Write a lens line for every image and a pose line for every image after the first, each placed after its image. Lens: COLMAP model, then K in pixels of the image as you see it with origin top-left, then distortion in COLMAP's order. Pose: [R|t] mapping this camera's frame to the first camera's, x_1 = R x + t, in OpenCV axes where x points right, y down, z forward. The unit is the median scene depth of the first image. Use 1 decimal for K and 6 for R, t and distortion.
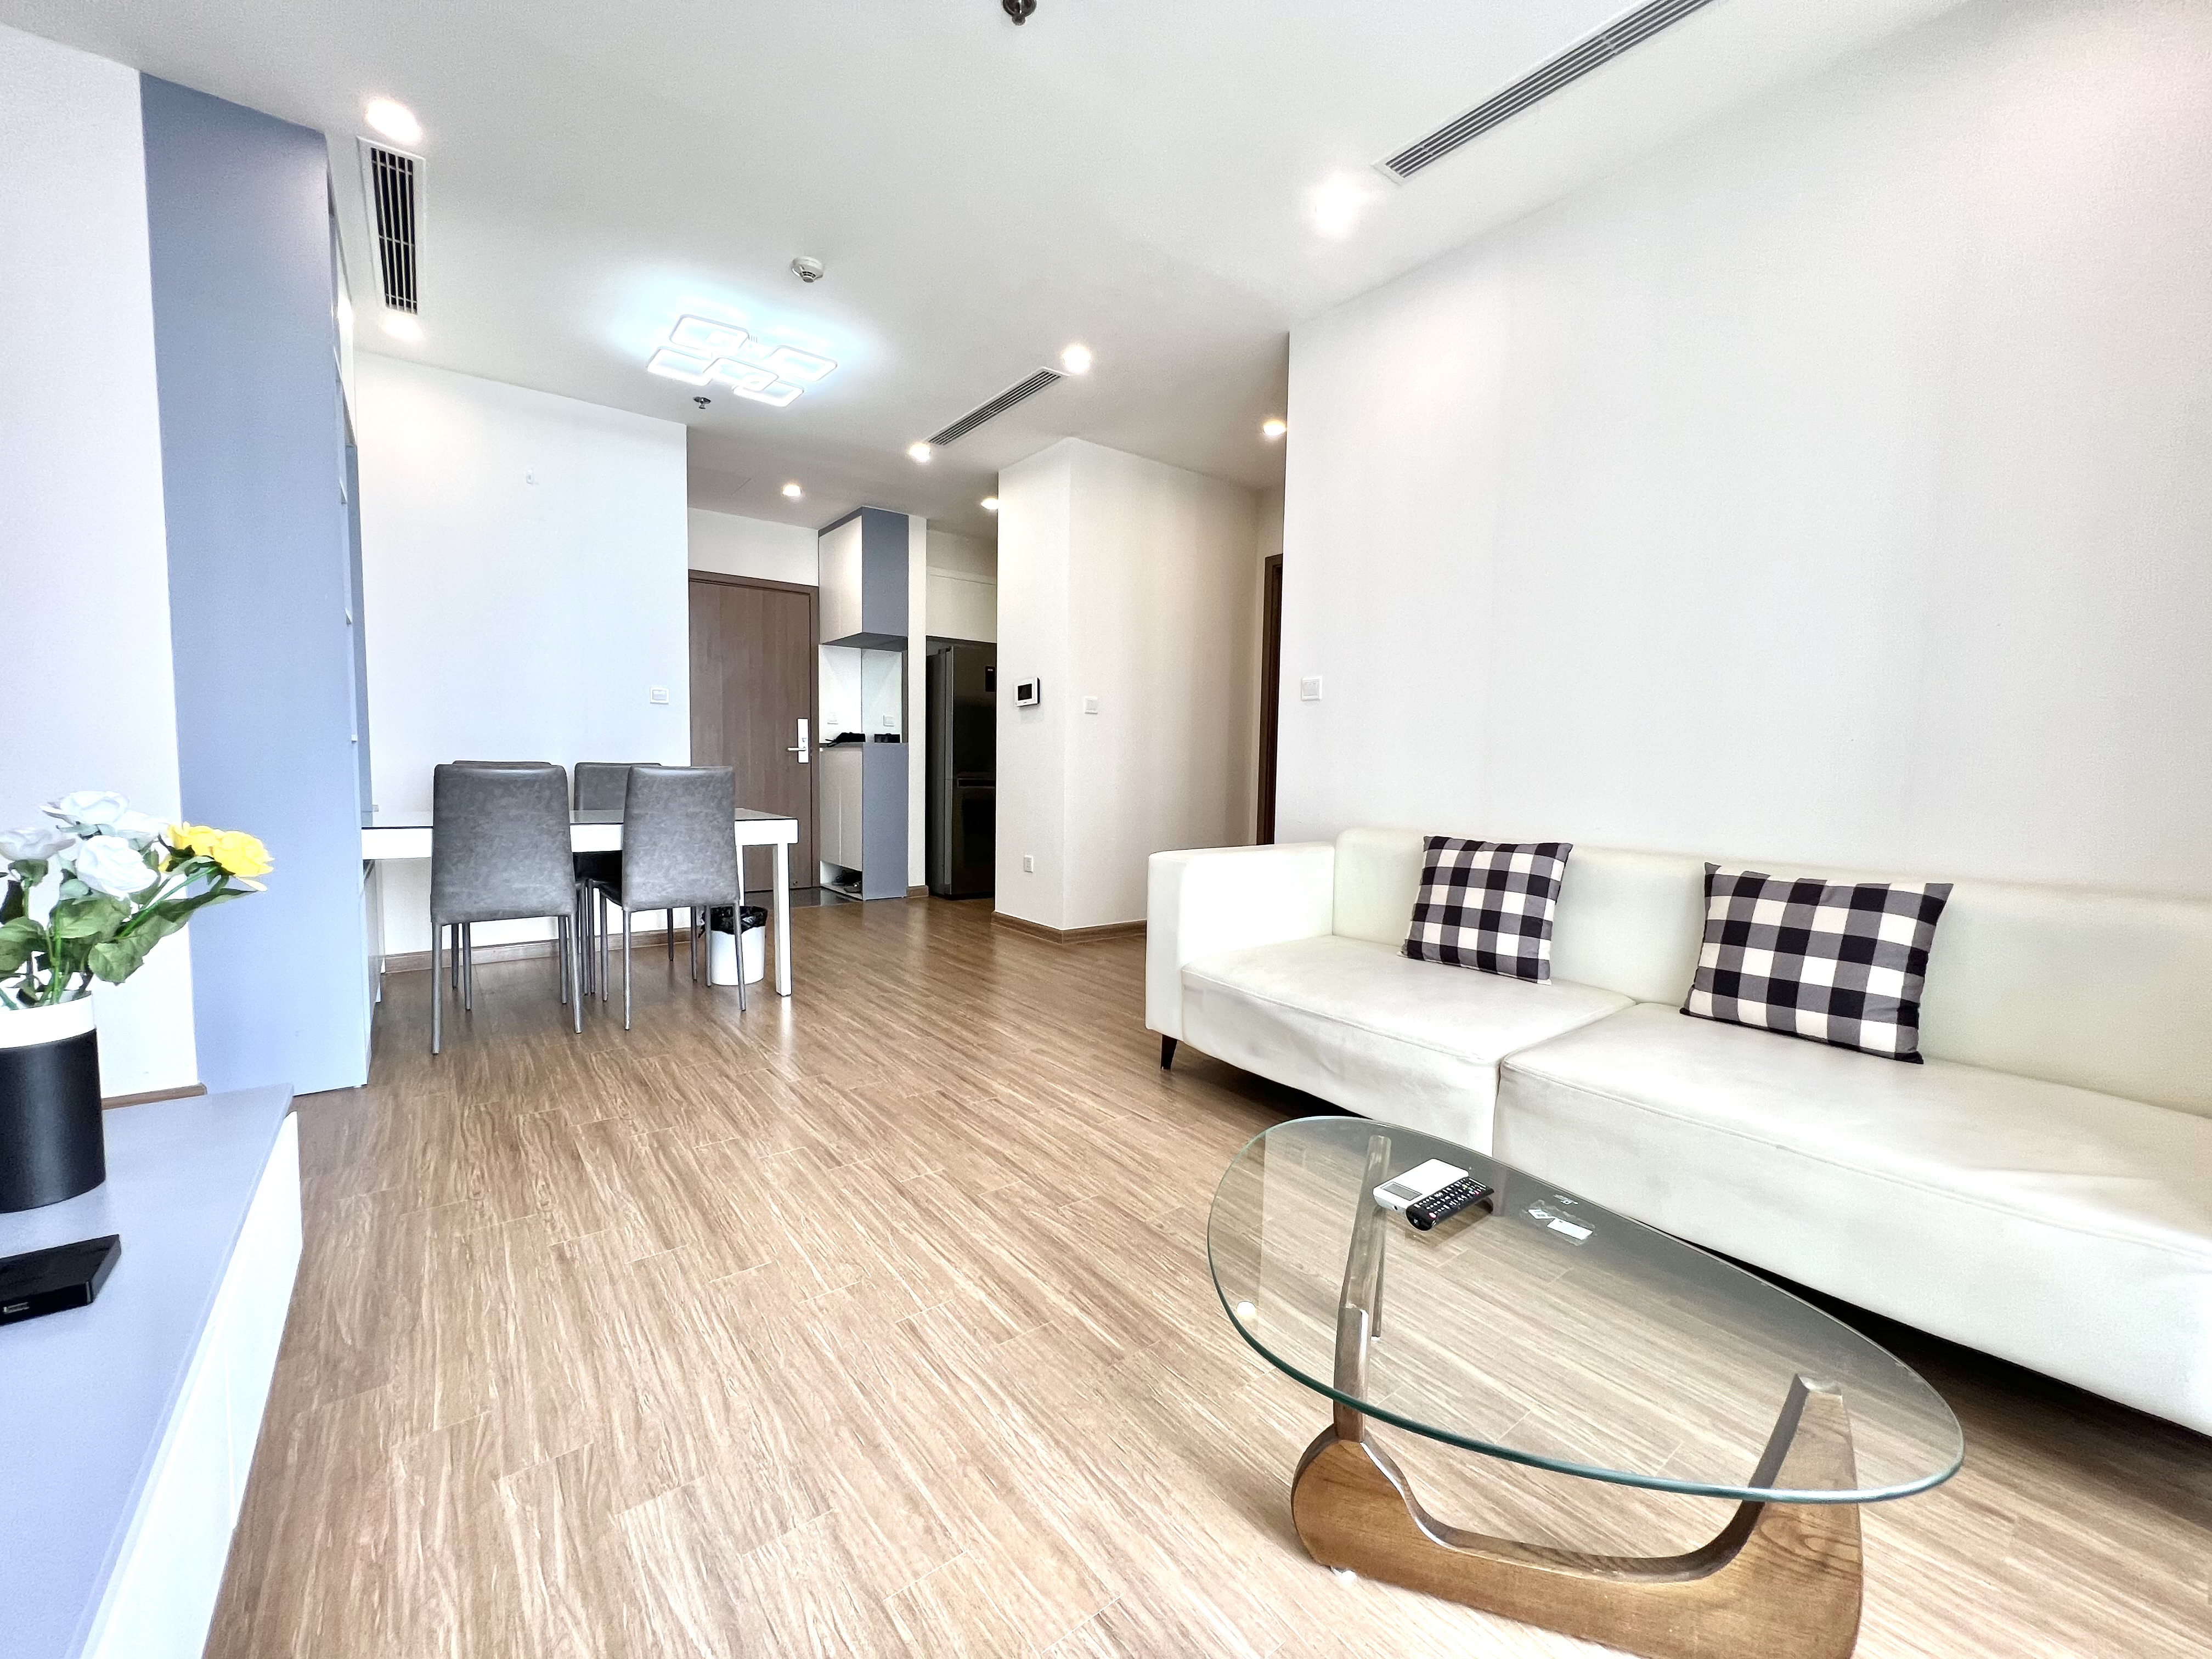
lens RADIAL K [[888.7, 0, 1103.5], [0, 888.7, 825.4], [0, 0, 1]] dist [-0.003729, -0.000060]
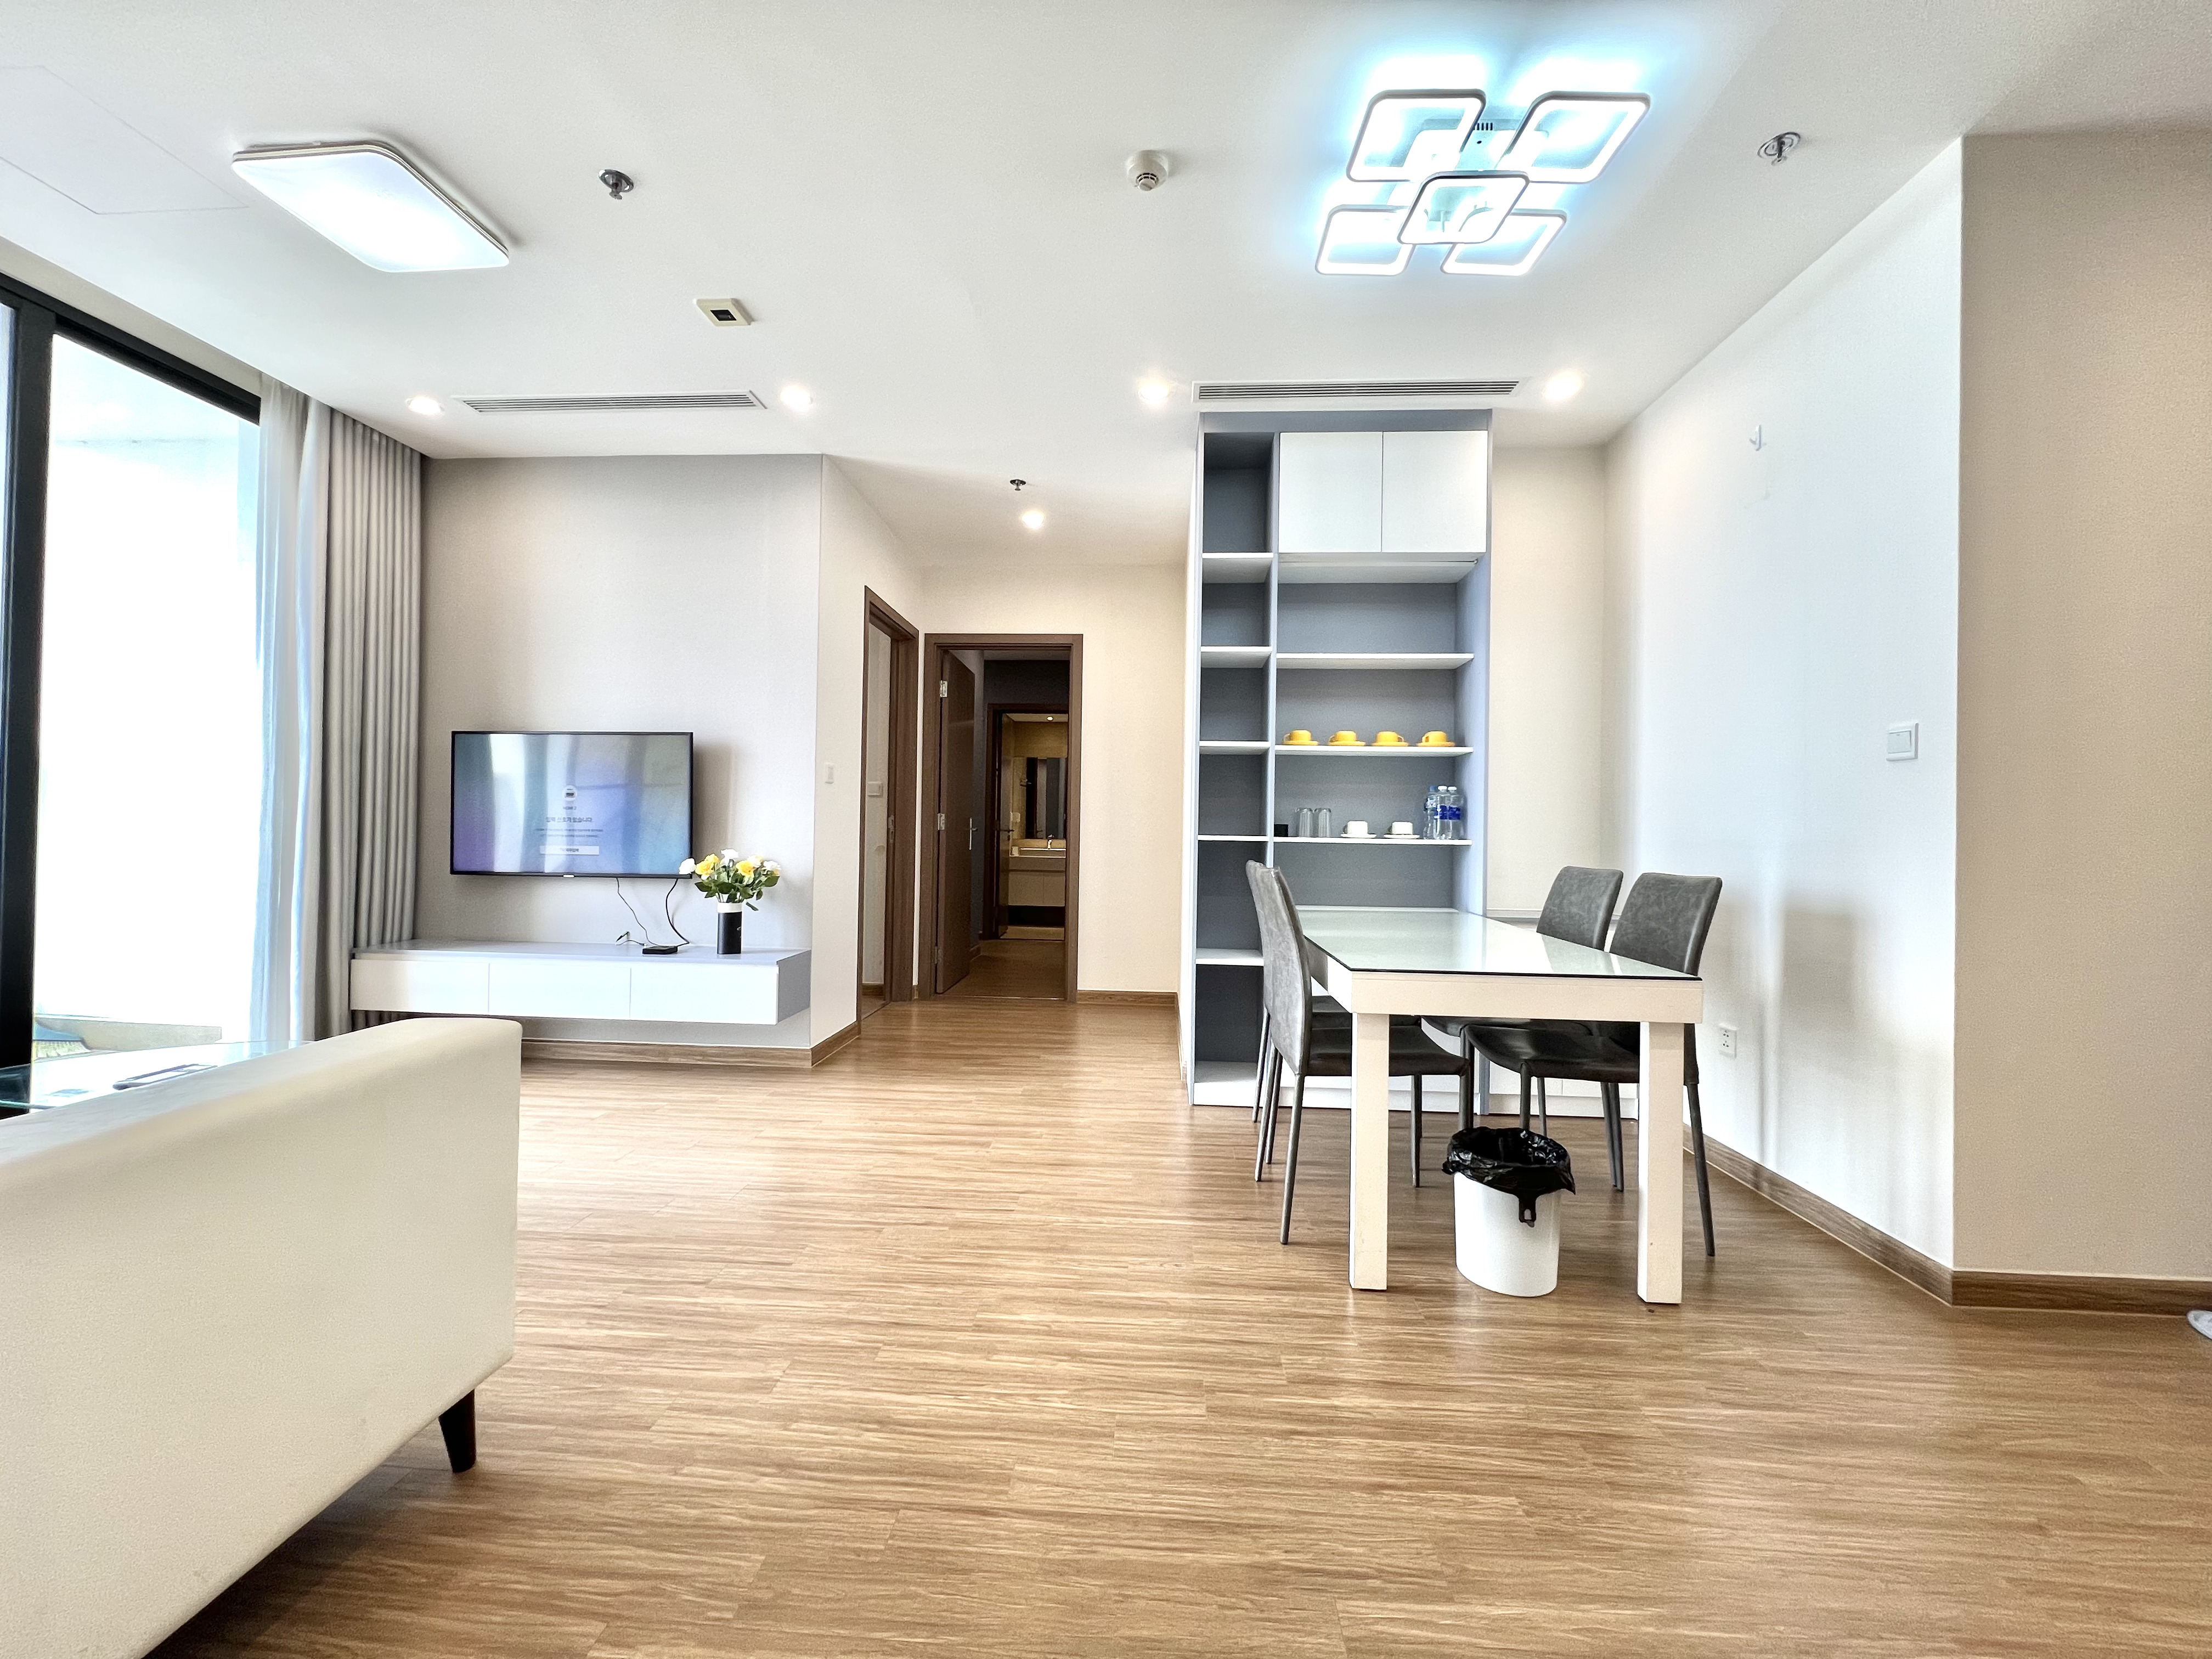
lens RADIAL K [[888.7, 0, 1103.5], [0, 888.7, 825.4], [0, 0, 1]] dist [-0.003729, -0.000060]
pose [[-0.656602, -0.034893, -0.753430, 0.236202], [-0.082461, 0.996262, 0.025724, -0.132403], [0.749716, 0.079019, -0.657025, 1.672493]]
